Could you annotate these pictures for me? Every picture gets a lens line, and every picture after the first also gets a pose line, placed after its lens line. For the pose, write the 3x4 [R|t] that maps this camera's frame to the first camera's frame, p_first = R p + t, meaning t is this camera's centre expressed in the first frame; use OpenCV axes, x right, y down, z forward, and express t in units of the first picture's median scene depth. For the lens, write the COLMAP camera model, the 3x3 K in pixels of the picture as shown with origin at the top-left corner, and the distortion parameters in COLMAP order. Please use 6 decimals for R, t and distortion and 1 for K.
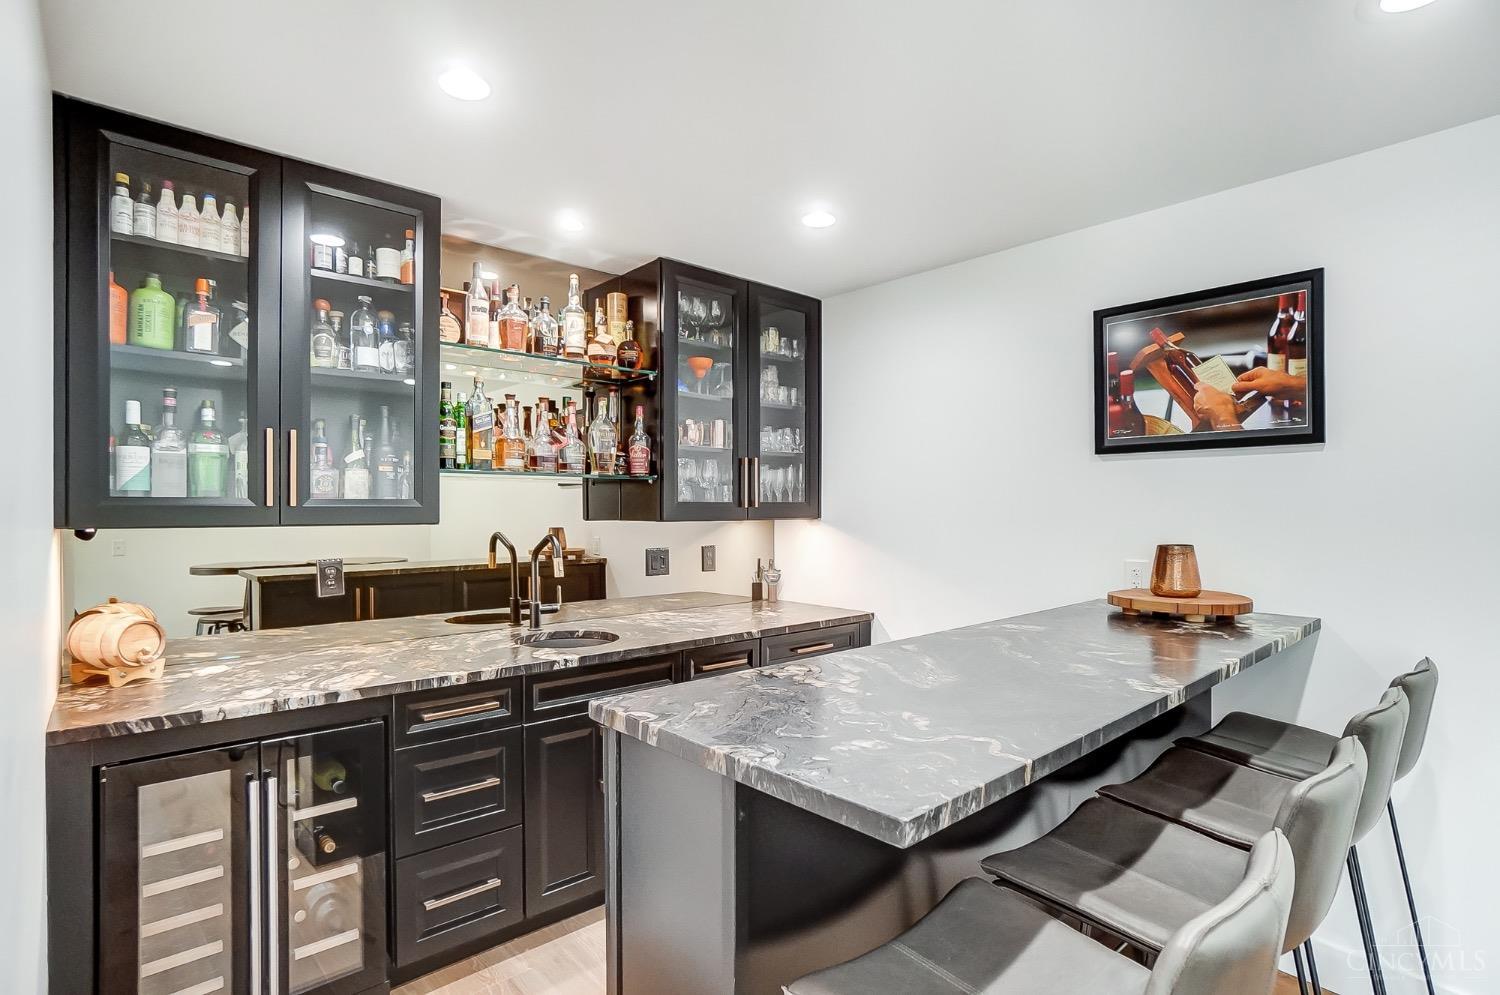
lens RADIAL K [[676.2, 0, 750.7], [0, 676.2, 528.6], [0, 0, 1]] dist [0.000944, 0.000716]
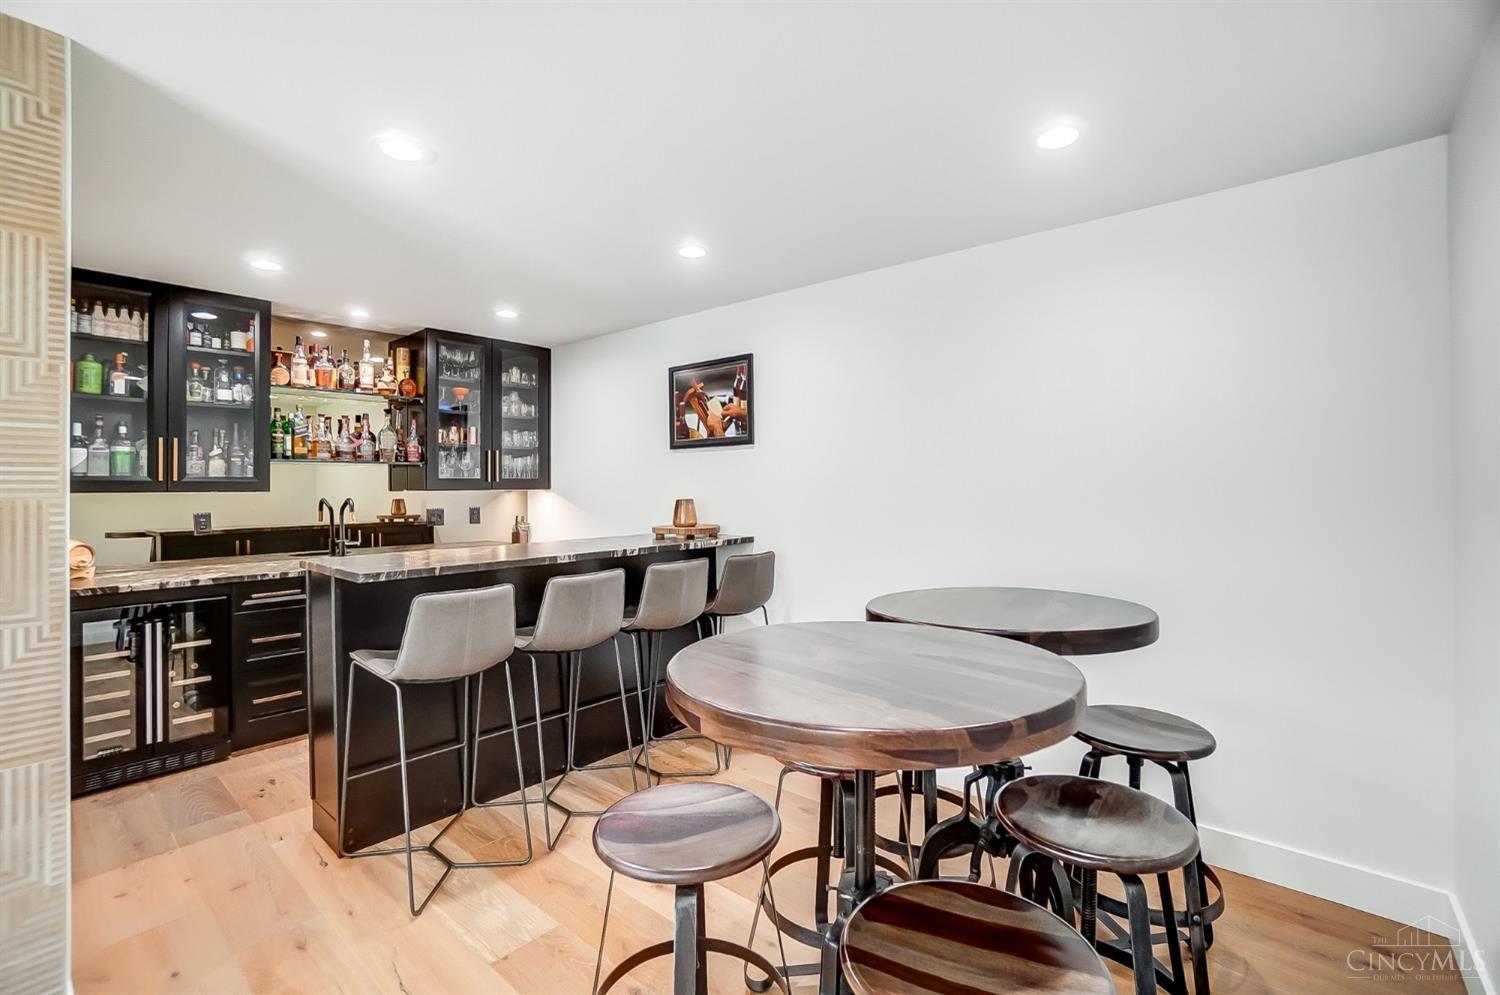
lens RADIAL K [[655.8, 0, 750.0], [0, 655.8, 497.5], [0, 0, 1]] dist [-0.001561, 0.008879]
pose [[0.996136, -0.009522, 0.087308, 0.616895], [0.011054, 0.999793, -0.017082, 0.051559], [-0.087127, 0.017981, 0.996035, -0.778836]]
